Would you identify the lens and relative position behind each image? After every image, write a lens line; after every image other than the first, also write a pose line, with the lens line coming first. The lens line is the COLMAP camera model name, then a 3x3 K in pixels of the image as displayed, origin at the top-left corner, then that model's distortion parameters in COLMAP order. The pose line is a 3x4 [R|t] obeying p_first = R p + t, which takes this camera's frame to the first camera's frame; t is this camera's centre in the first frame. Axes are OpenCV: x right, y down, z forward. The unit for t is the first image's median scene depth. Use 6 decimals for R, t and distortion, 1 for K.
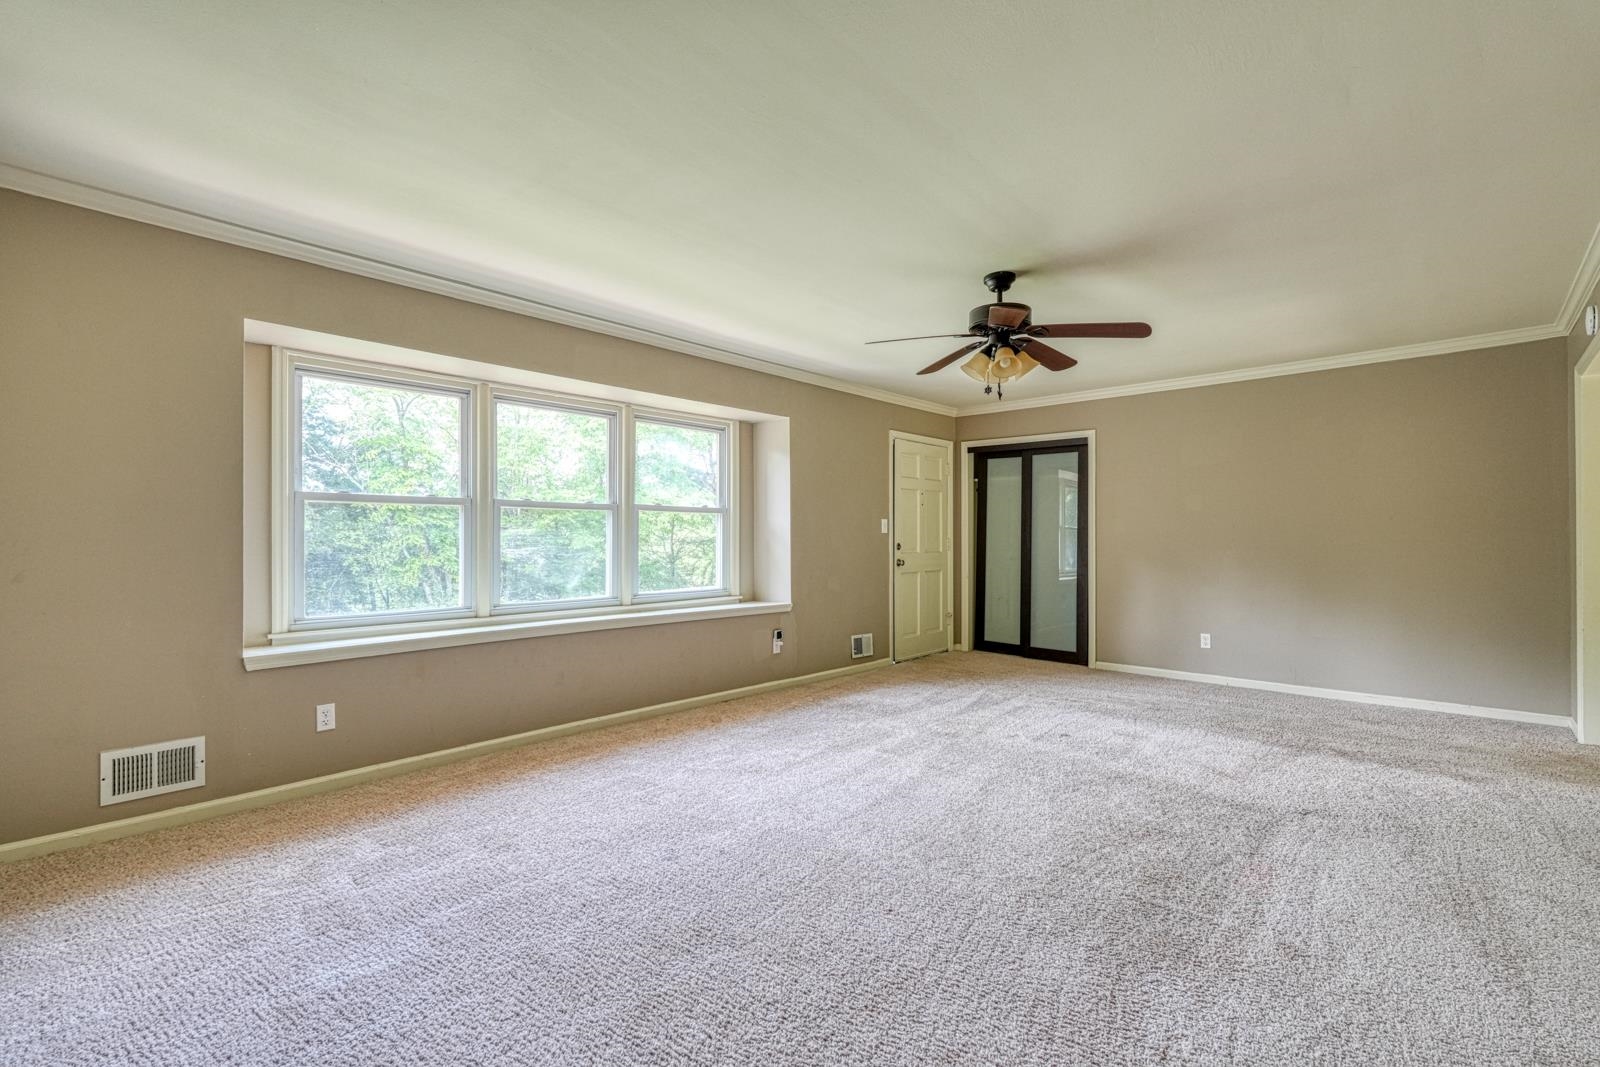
lens RADIAL K [[705.0, 0, 800.0], [0, 705.0, 533.5], [0, 0, 1]] dist [-0.001421, -0.000167]
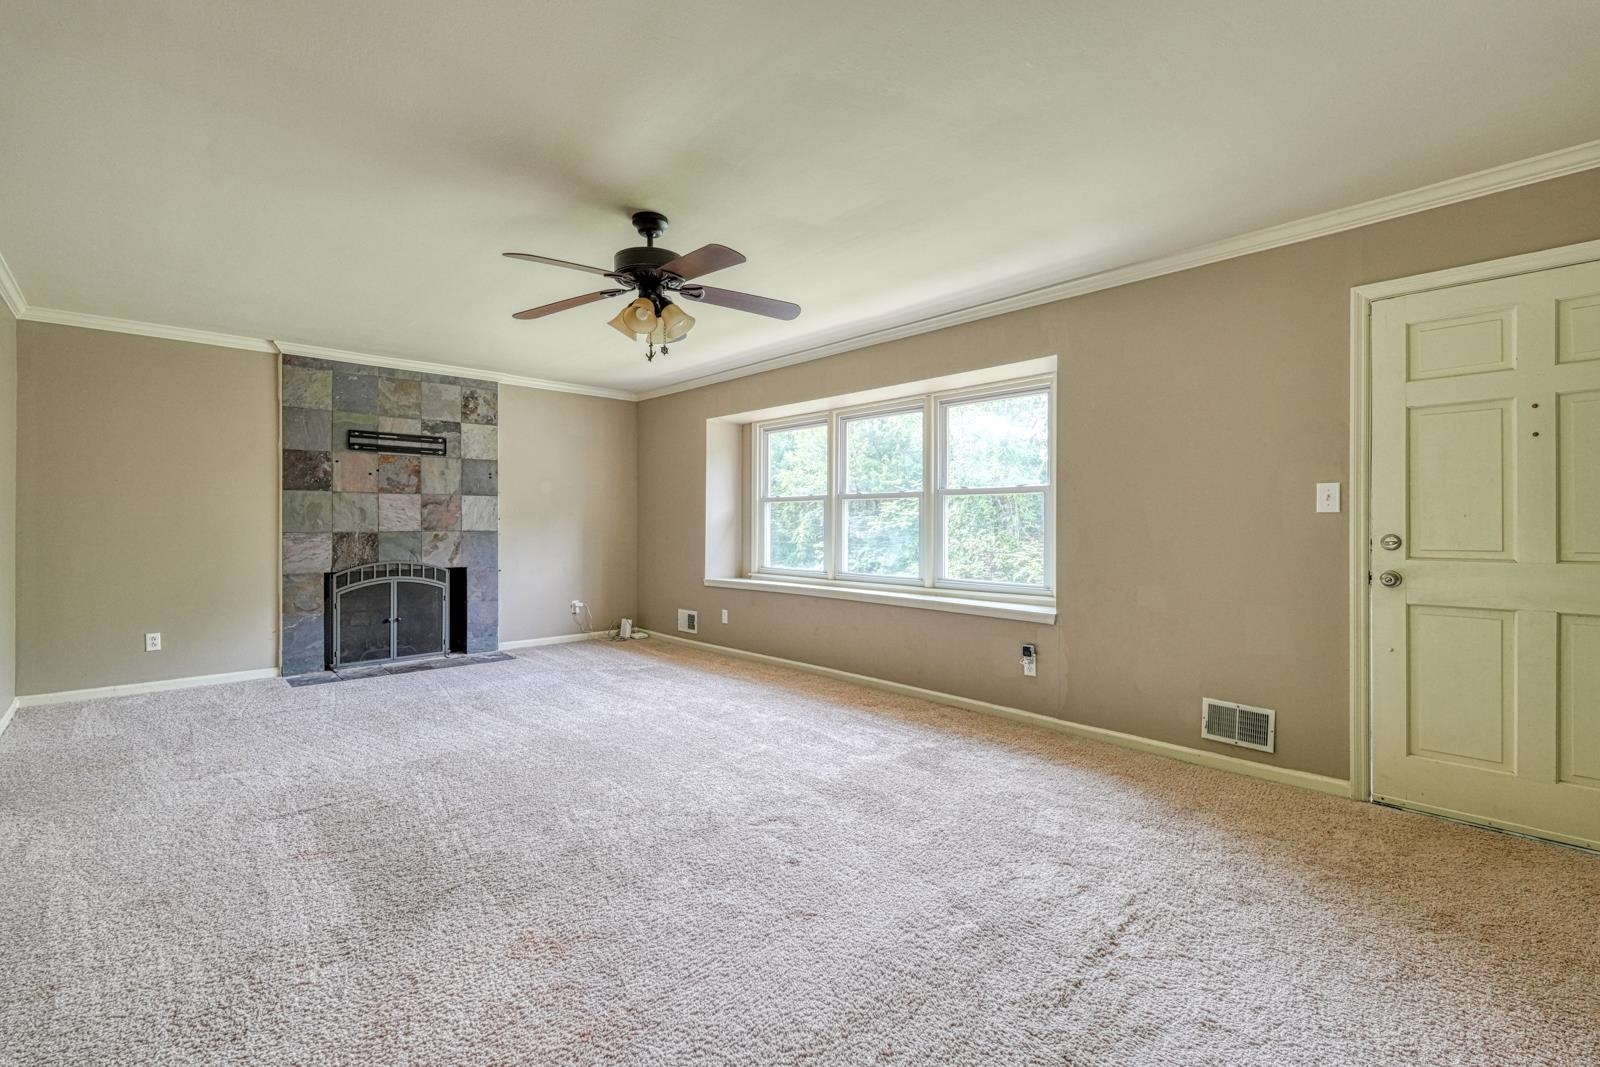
lens RADIAL K [[735.4, 0, 800.0], [0, 735.4, 533.5], [0, 0, 1]] dist [-0.000329, -0.000128]
pose [[-0.092605, 0.011461, -0.995637, 0.843423], [0.001899, 0.999934, 0.011334, 0.008916], [0.995701, -0.000841, -0.092621, 0.903145]]
